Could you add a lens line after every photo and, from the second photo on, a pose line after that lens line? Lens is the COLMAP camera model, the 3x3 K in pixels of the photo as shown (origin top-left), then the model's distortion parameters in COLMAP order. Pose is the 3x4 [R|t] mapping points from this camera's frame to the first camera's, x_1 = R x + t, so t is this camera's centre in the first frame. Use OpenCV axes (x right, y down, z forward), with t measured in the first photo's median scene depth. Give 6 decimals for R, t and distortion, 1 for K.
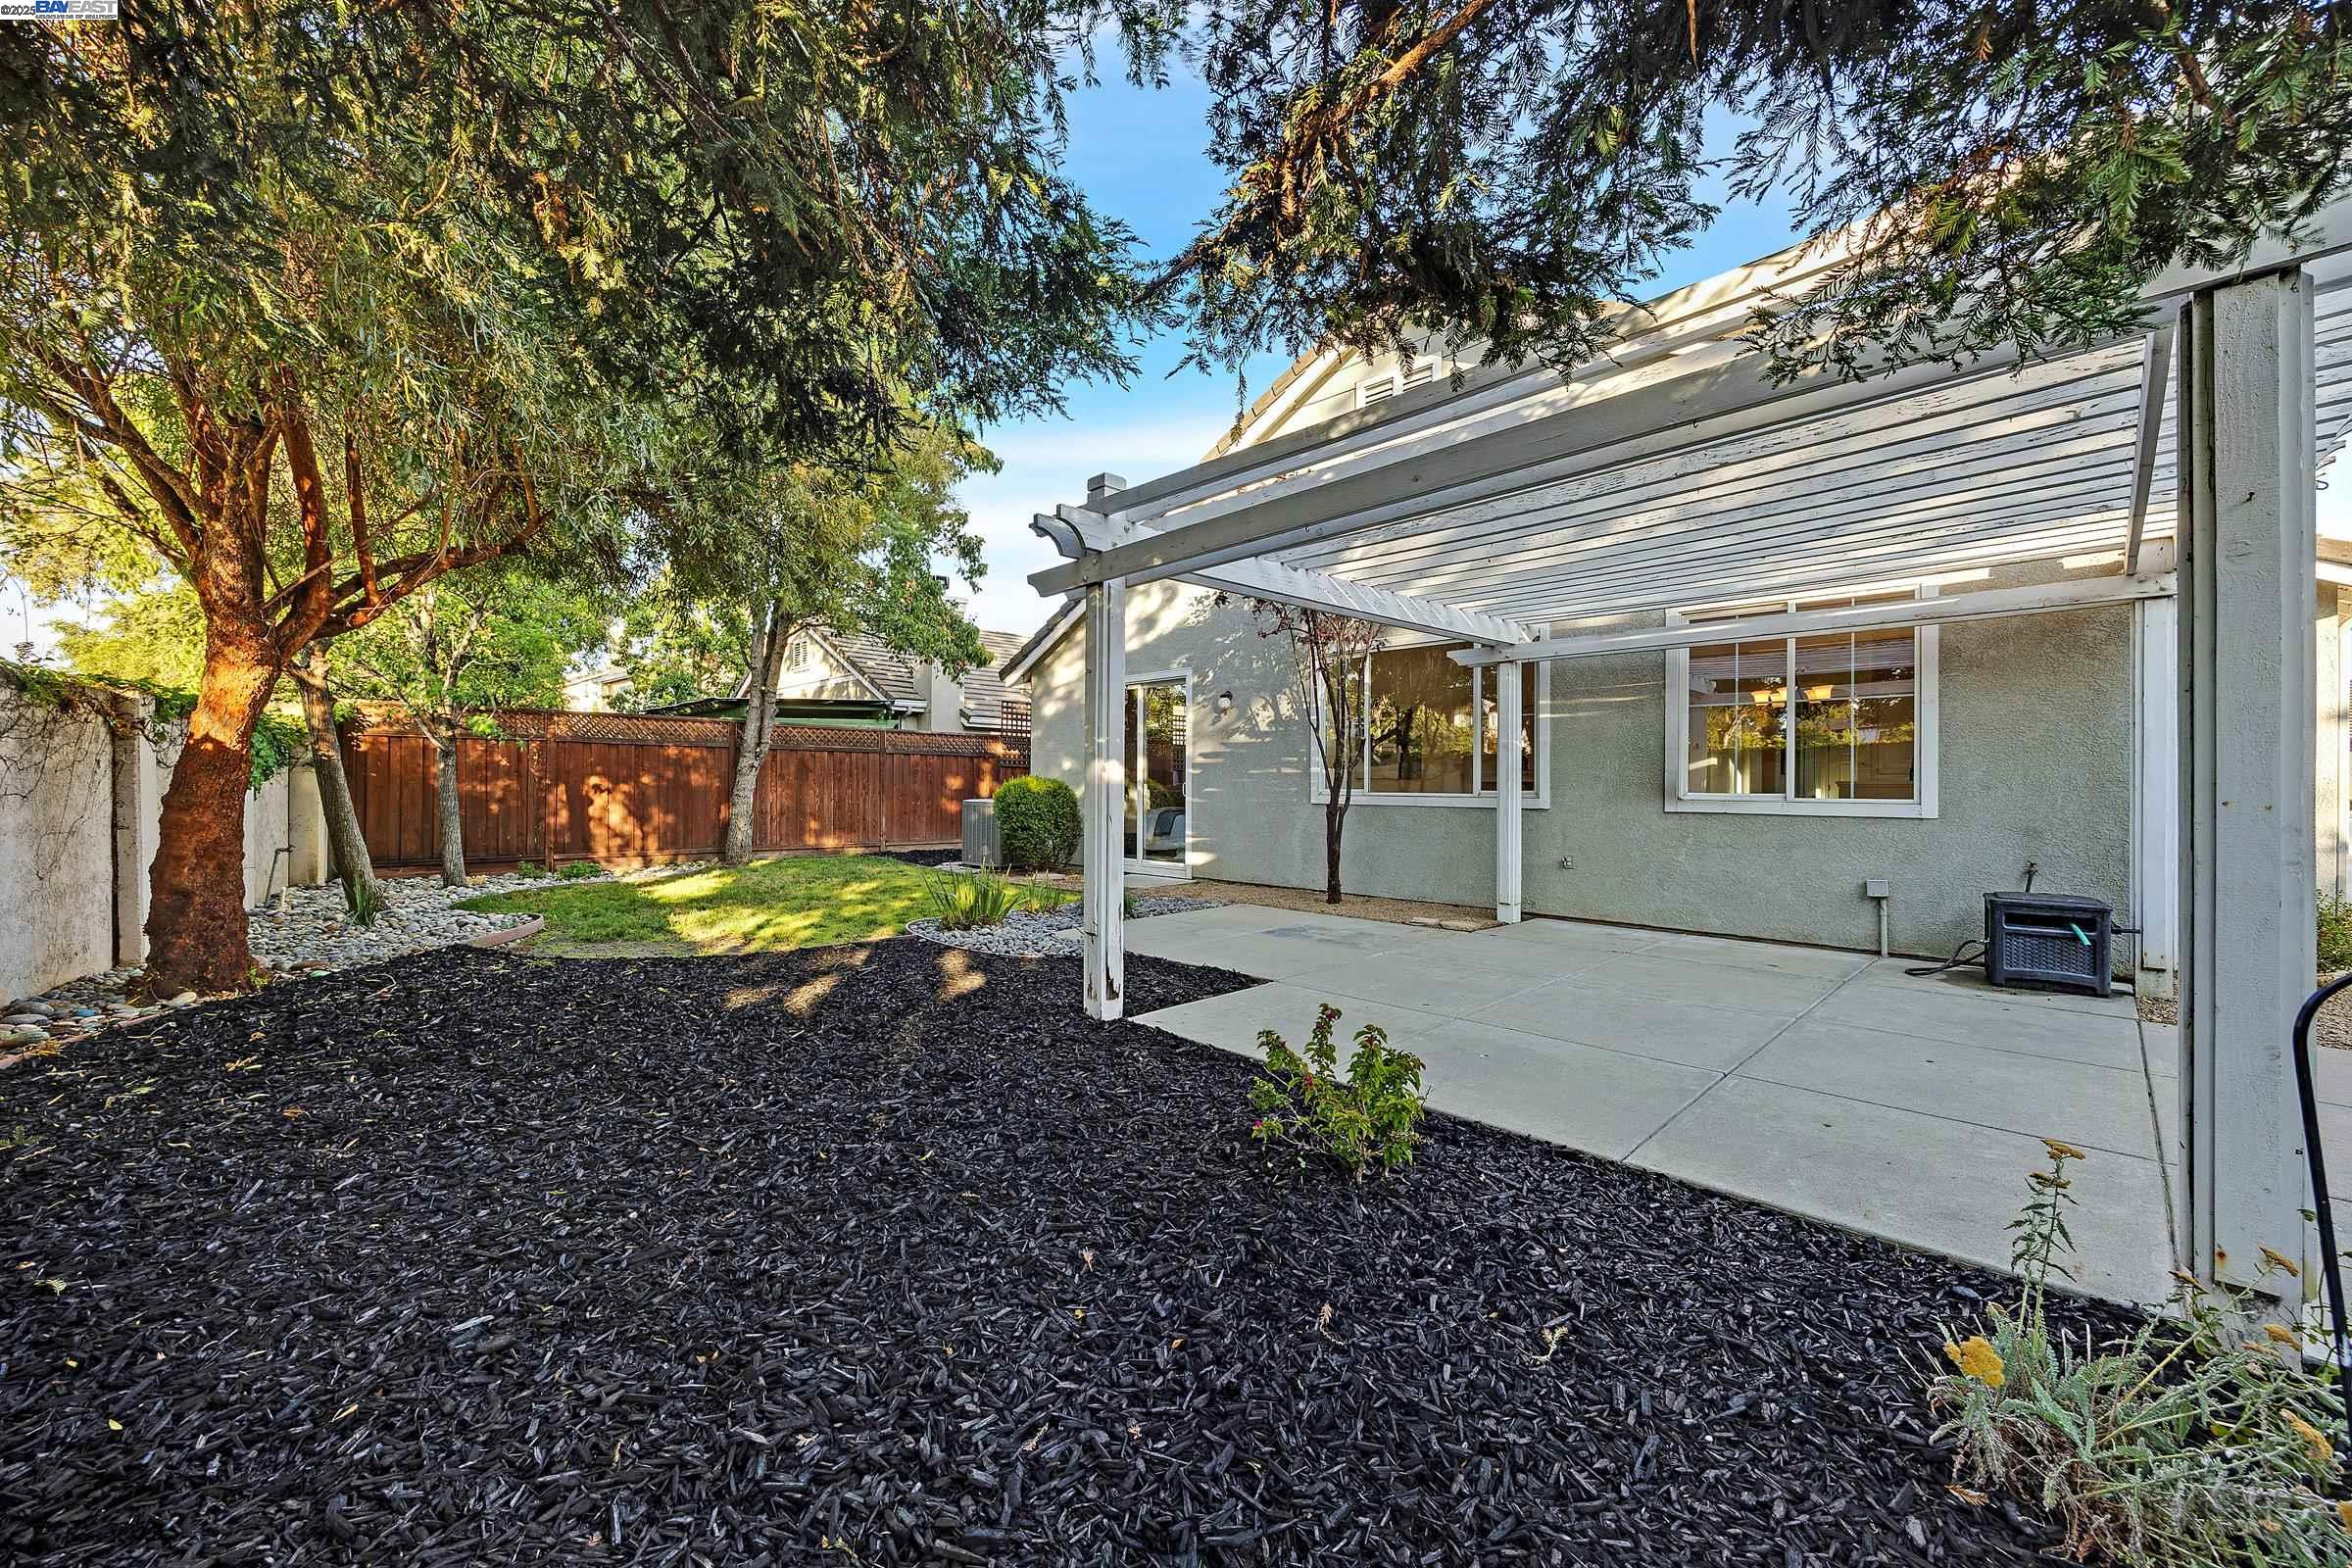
lens RADIAL K [[901.7, 0, 1176.0], [0, 901.7, 784.0], [0, 0, 1]] dist [0.000822, 0.000106]
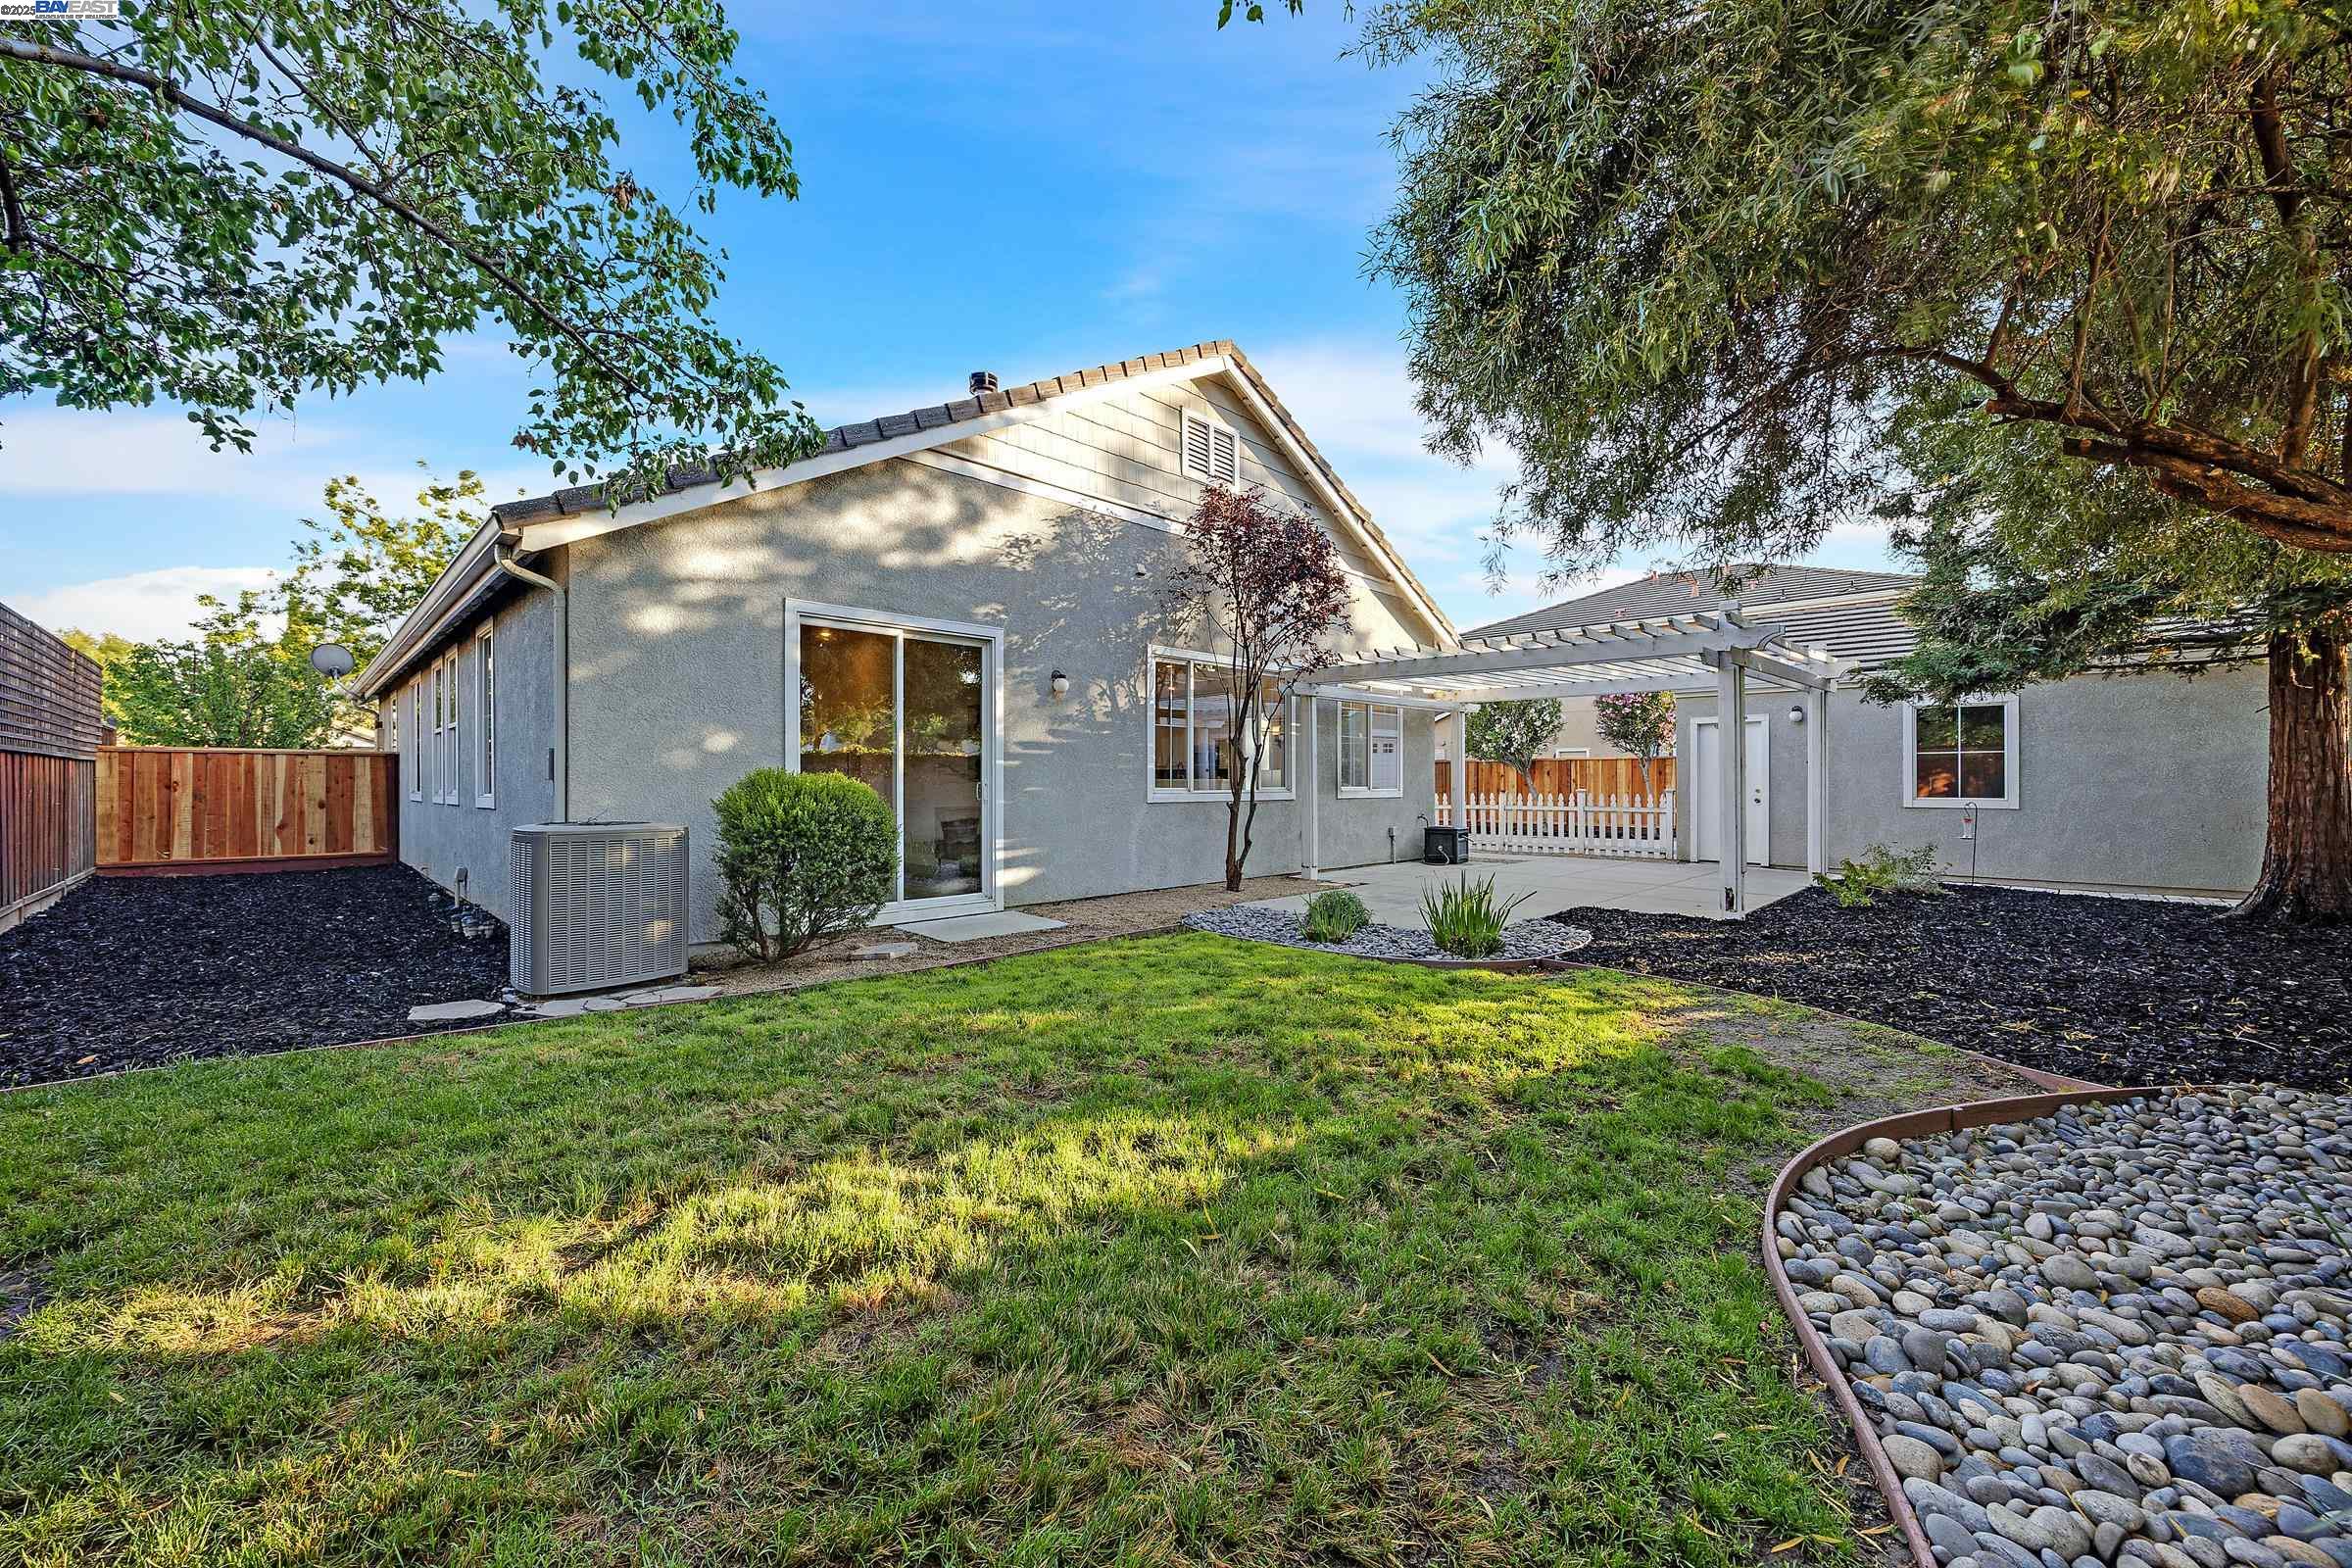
lens RADIAL K [[901.7, 0, 1176.0], [0, 901.7, 784.0], [0, 0, 1]] dist [0.000822, 0.000106]
pose [[-0.033227, 0.003550, 0.999442, -0.769192], [-0.003305, 0.999988, -0.003661, 0.005873], [-0.999442, -0.003425, -0.033215, 0.907285]]
